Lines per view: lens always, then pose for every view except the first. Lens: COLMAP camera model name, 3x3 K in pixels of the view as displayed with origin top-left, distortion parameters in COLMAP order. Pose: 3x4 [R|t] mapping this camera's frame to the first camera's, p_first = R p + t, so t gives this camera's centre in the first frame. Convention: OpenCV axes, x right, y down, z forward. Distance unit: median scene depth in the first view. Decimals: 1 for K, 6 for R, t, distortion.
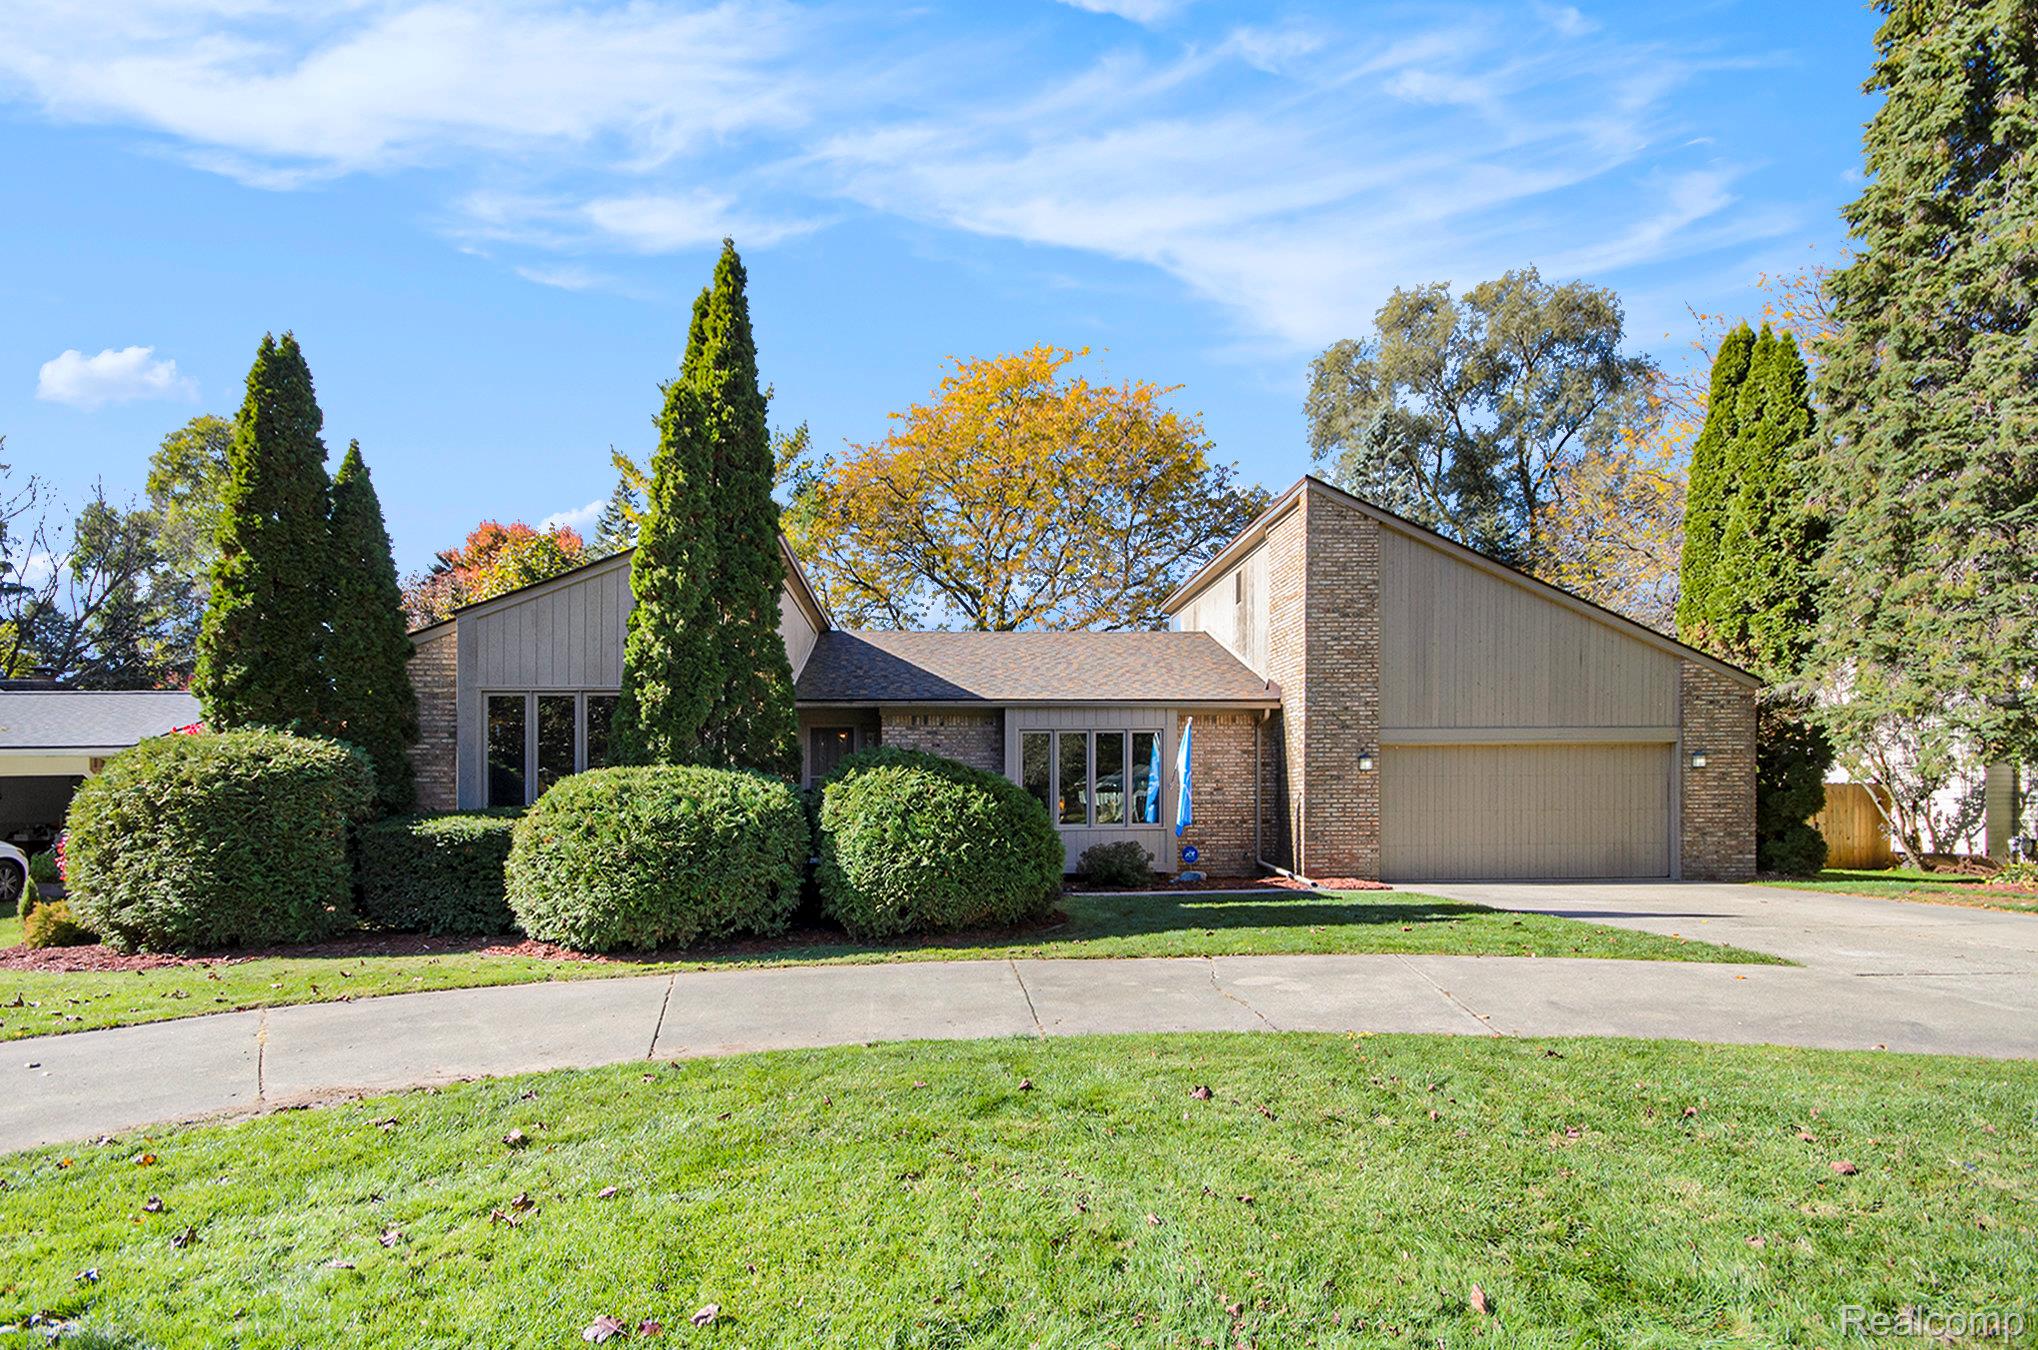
lens RADIAL K [[897.6, 0, 1018.2], [0, 897.6, 758.4], [0, 0, 1]] dist [0.000186, -0.001117]
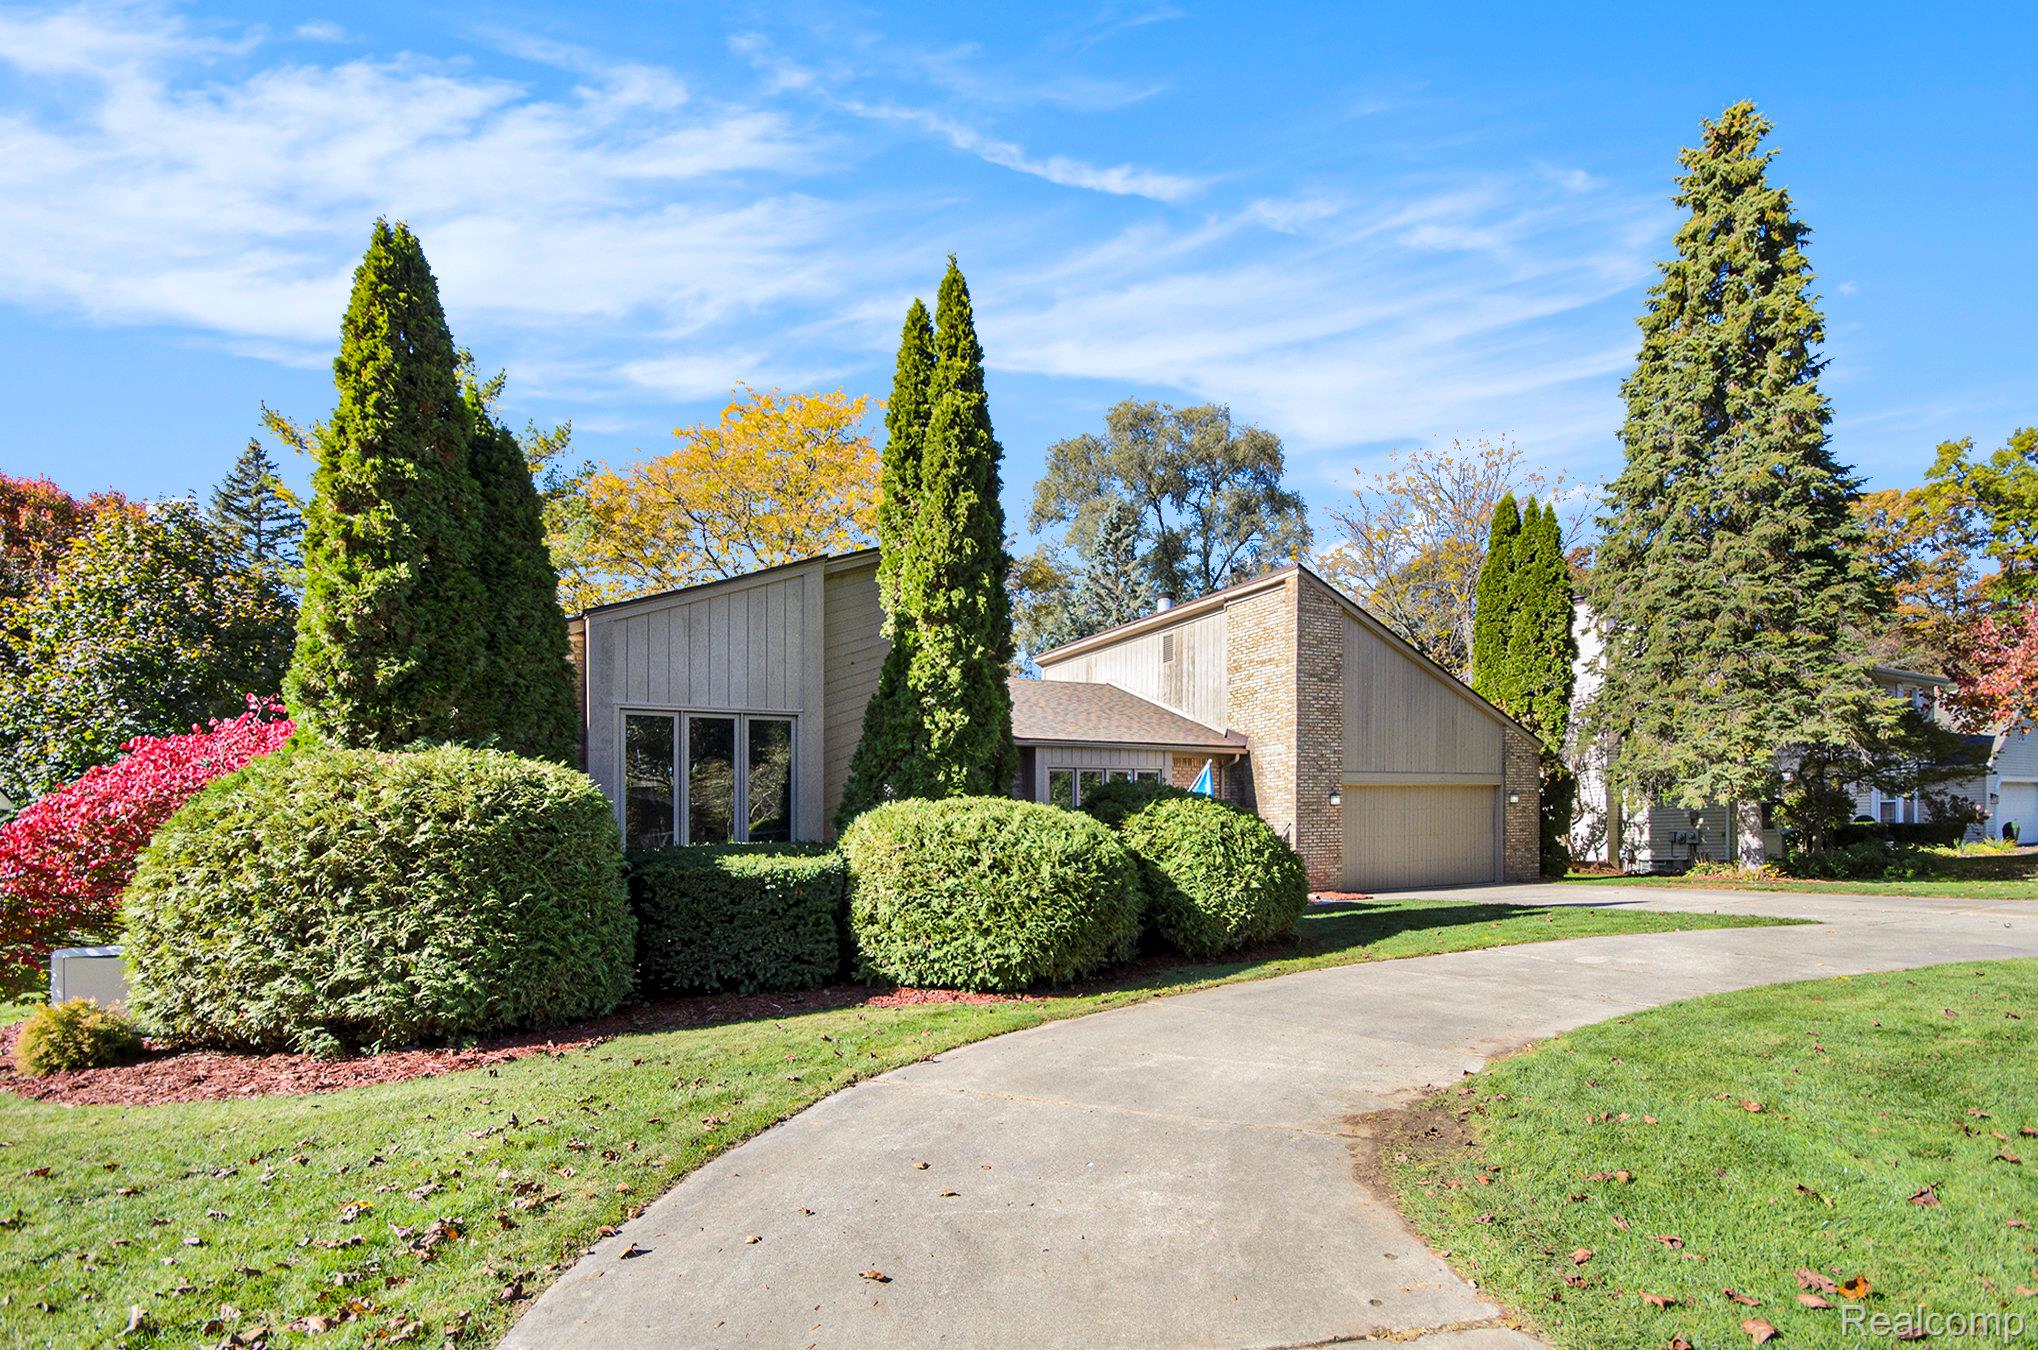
lens RADIAL K [[854.4, 0, 1018.5], [0, 854.4, 798.2], [0, 0, 1]] dist [-0.004373, -0.000036]
pose [[0.908046, 0.004259, 0.418848, -0.682843], [-0.003760, 0.999991, -0.002017, 0.010264], [-0.418853, 0.000257, 0.908054, 0.139454]]
